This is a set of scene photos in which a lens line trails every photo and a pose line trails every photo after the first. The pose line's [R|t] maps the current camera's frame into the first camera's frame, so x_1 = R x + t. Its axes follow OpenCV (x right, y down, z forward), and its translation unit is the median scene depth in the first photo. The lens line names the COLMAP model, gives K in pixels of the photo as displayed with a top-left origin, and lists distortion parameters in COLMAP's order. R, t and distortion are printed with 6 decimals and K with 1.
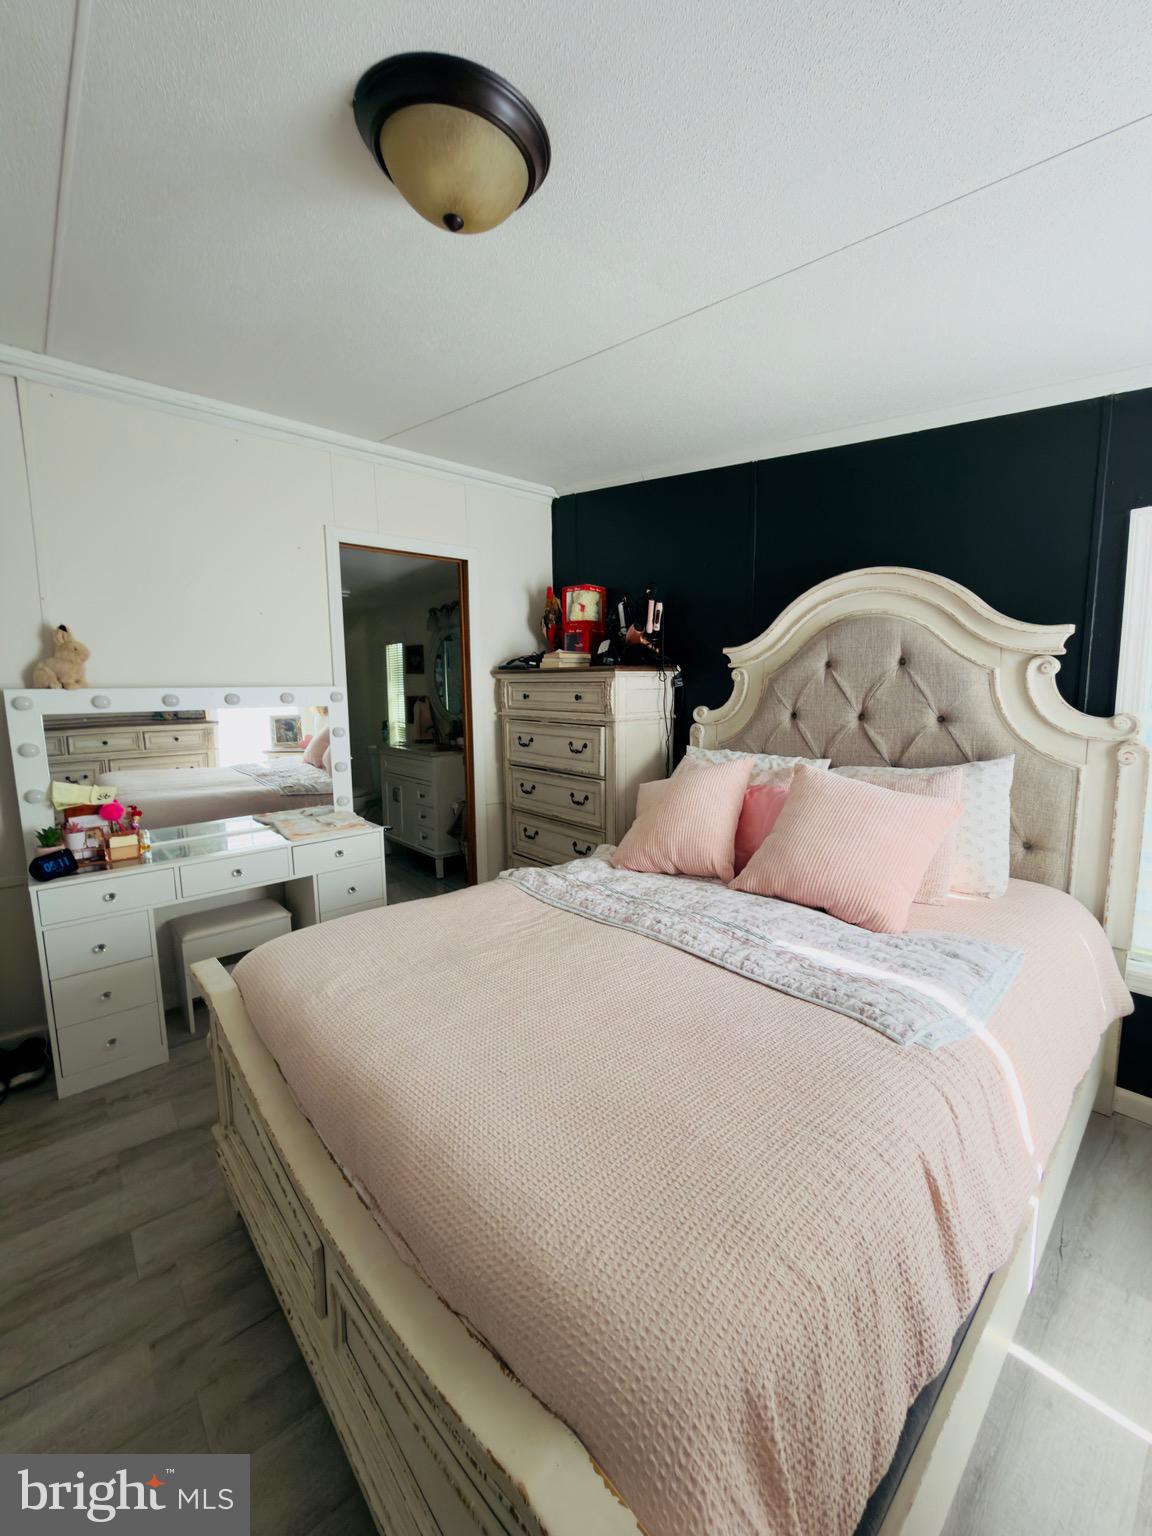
lens RADIAL K [[613.6, 0, 575.7], [0, 613.6, 765.8], [0, 0, 1]] dist [-0.000042, -0.000305]
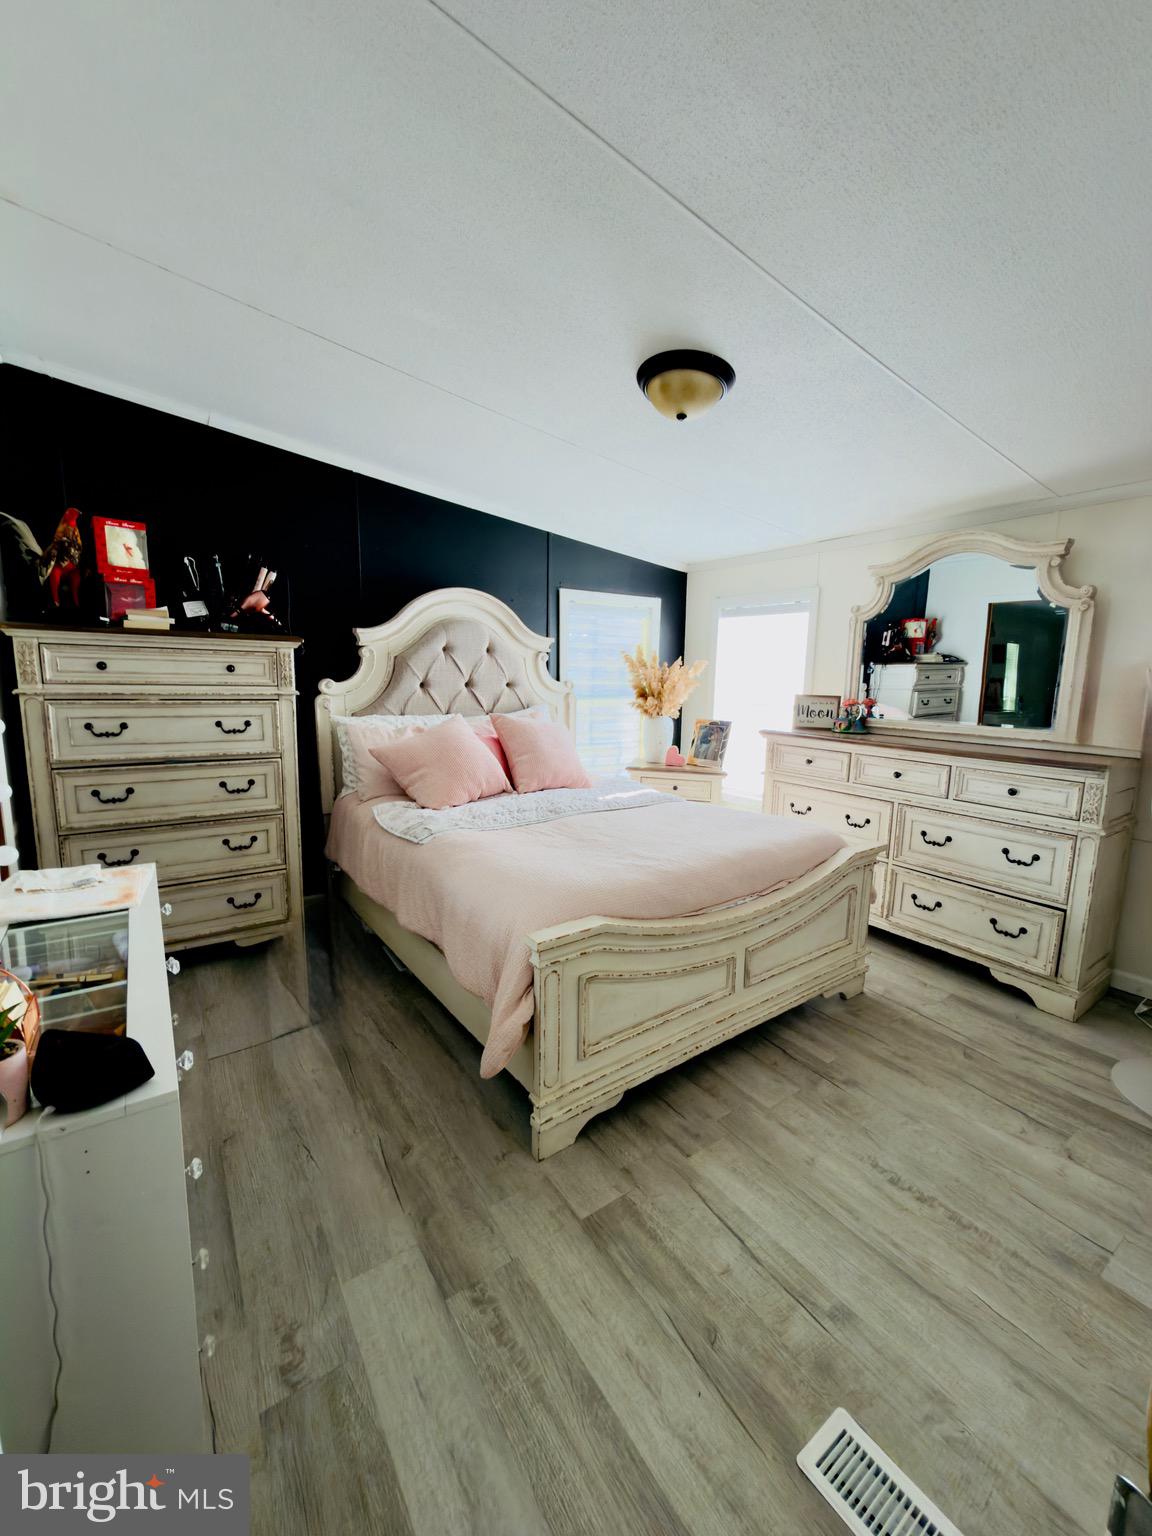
lens RADIAL K [[613.6, 0, 577.5], [0, 613.6, 767.1], [0, 0, 1]] dist [-0.000042, -0.000305]
pose [[0.115280, -0.138641, 0.983610, -0.949959], [0.107100, 0.986174, 0.126450, -0.037048], [-0.987542, 0.090767, 0.128535, 0.493295]]
